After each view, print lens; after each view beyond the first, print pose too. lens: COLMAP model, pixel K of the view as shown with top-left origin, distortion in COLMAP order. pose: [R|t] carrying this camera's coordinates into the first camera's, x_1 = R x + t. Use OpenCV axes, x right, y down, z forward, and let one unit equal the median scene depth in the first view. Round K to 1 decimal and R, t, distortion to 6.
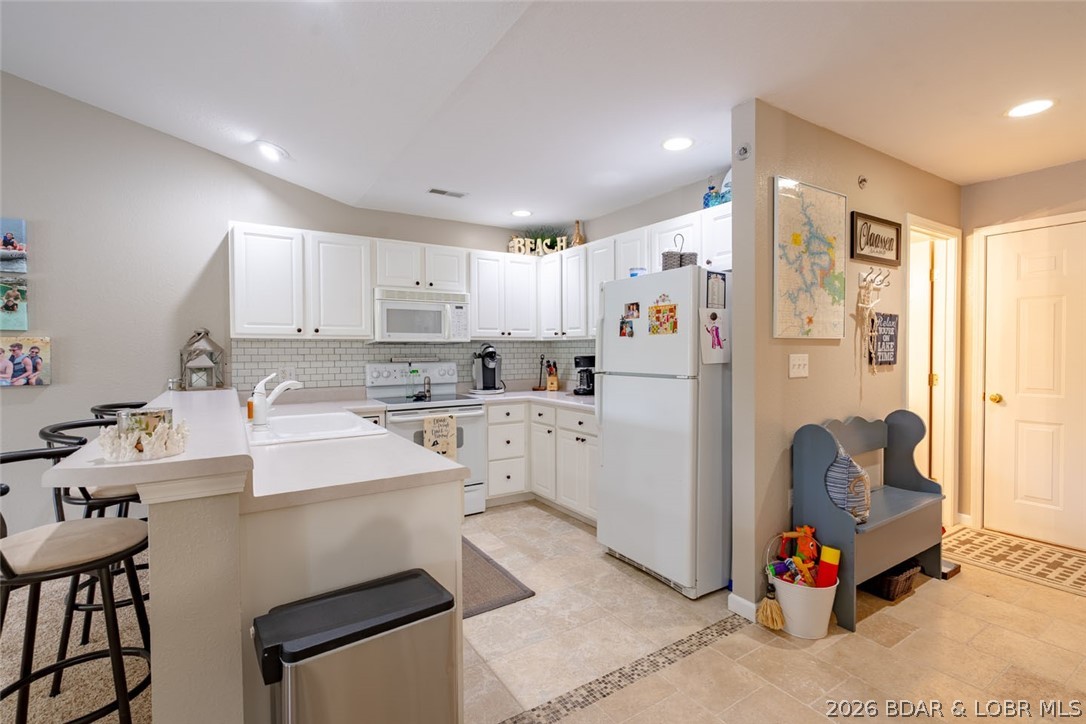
lens RADIAL K [[506.5, 0, 533.5], [0, 506.5, 362.6], [0, 0, 1]] dist [-0.002120, 0.003415]
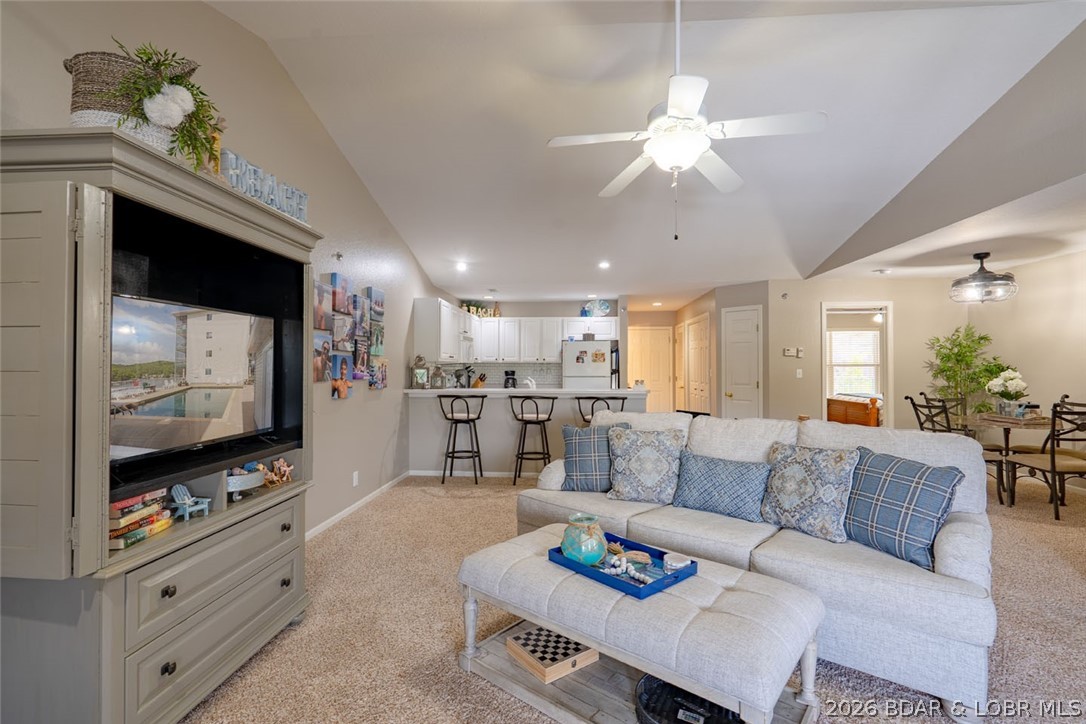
lens RADIAL K [[506.5, 0, 539.6], [0, 506.5, 357.8], [0, 0, 1]] dist [-0.002120, 0.003415]
pose [[0.589090, 0.016775, 0.807893, -1.783100], [0.017827, 0.999271, -0.033747, 0.008989], [-0.807871, 0.034282, 0.588362, -0.367439]]
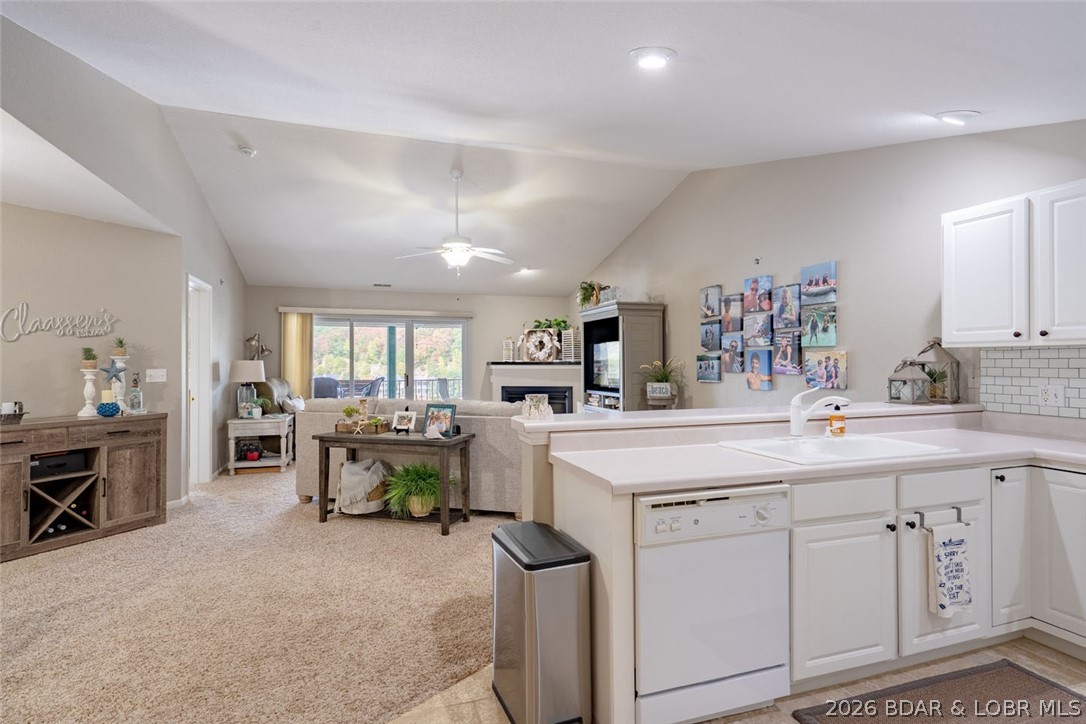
lens RADIAL K [[544.6, 0, 549.6], [0, 544.6, 359.5], [0, 0, 1]] dist [0.003448, 0.000649]
pose [[-0.217198, 0.000241, -0.976128, 0.445741], [-0.018547, 0.999818, 0.004374, -0.018867], [0.975951, 0.019055, -0.217154, 0.514973]]
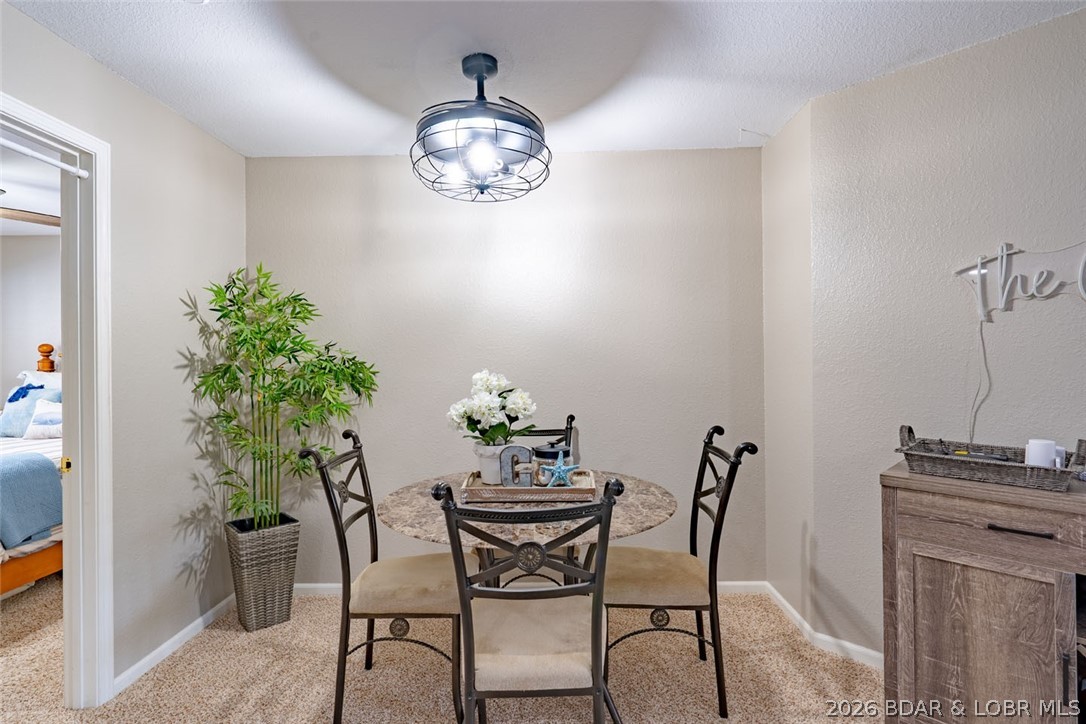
lens RADIAL K [[544.6, 0, 546.5], [0, 544.6, 360.5], [0, 0, 1]] dist [0.003448, 0.000649]
pose [[-0.840700, 0.013865, 0.541323, -0.228764], [0.026639, 0.999521, 0.015771, -0.000251], [-0.540845, 0.027679, -0.840667, -0.081131]]
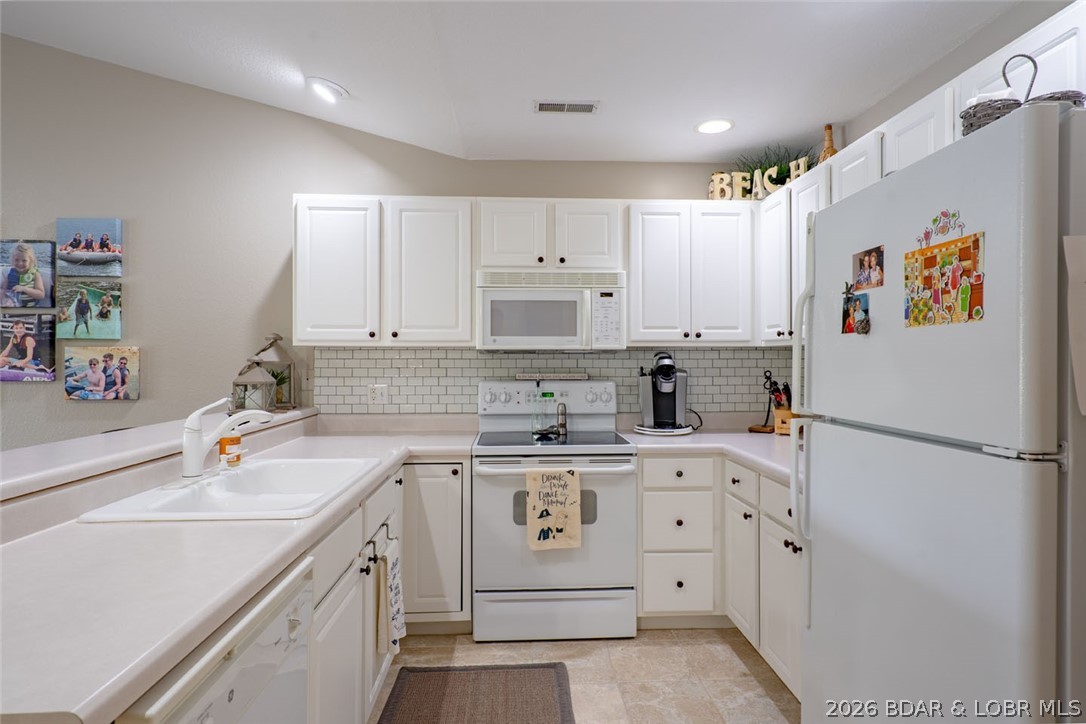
lens RADIAL K [[599.0, 0, 535.0], [0, 599.0, 360.4], [0, 0, 1]] dist [0.006726, 0.002673]
pose [[0.872787, 0.003177, -0.488091, 0.158347], [-0.014959, 0.999683, -0.020243, -0.012863], [0.487872, 0.024969, 0.872558, 0.365731]]
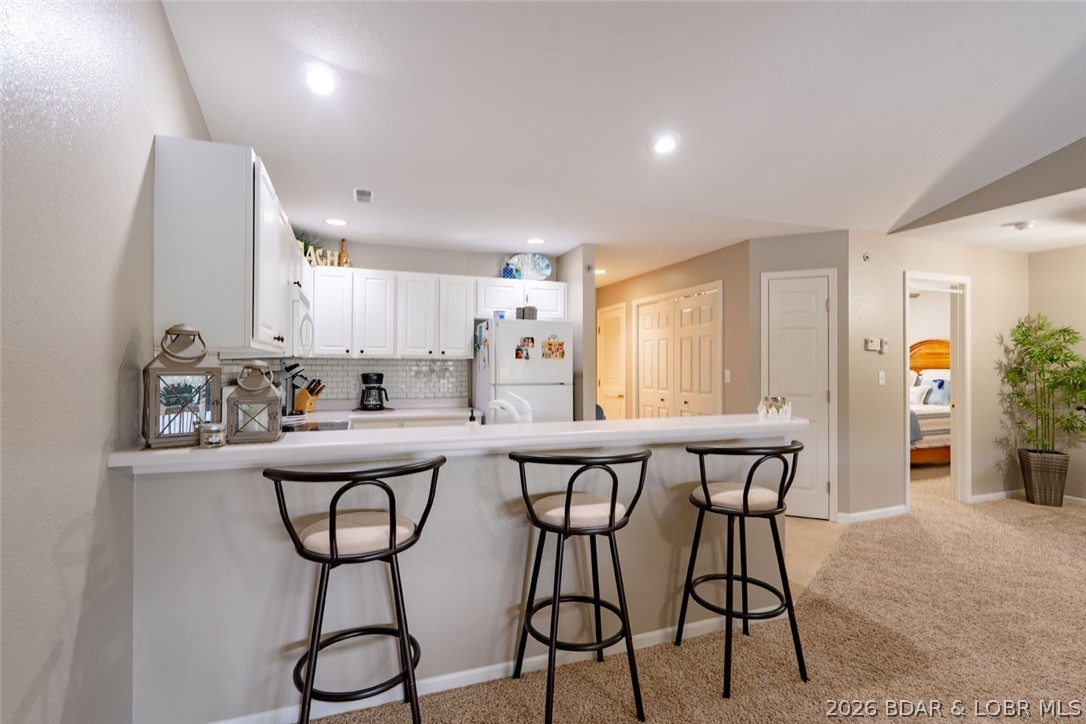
lens RADIAL K [[506.5, 0, 541.6], [0, 506.5, 360.5], [0, 0, 1]] dist [-0.002120, 0.003415]
pose [[0.192609, 0.013396, 0.981184, -1.049569], [0.020095, 0.999643, -0.017592, -0.015621], [-0.981070, 0.023105, 0.192271, 0.533523]]
